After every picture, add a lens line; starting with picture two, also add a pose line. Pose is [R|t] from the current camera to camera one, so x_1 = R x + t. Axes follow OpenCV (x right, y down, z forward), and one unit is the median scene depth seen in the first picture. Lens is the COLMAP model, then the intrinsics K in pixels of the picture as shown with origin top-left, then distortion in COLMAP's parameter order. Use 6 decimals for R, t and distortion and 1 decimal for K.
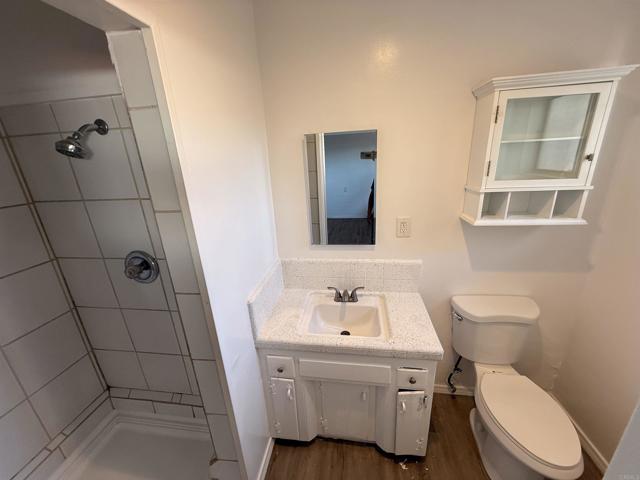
lens RADIAL K [[255.8, 0, 319.4], [0, 255.8, 240.2], [0, 0, 1]] dist [-0.002825, 0.000429]
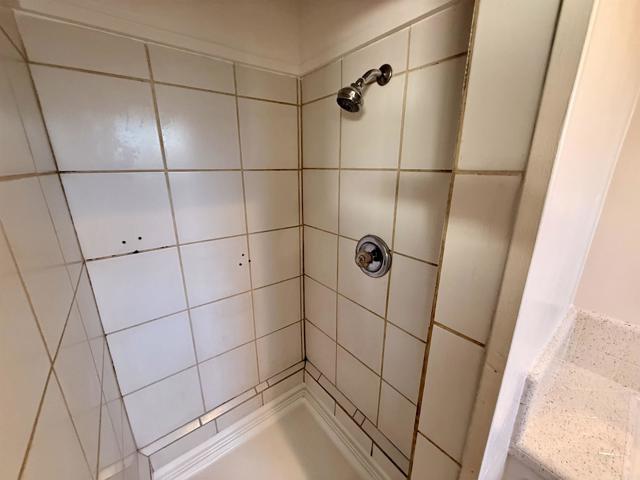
lens RADIAL K [[255.8, 0, 318.7], [0, 255.8, 241.1], [0, 0, 1]] dist [-0.002825, 0.000429]
pose [[0.717243, 0.240500, -0.654004, -0.290365], [-0.252899, 0.964400, 0.077290, 0.038865], [0.649310, 0.109961, 0.752532, 0.264652]]
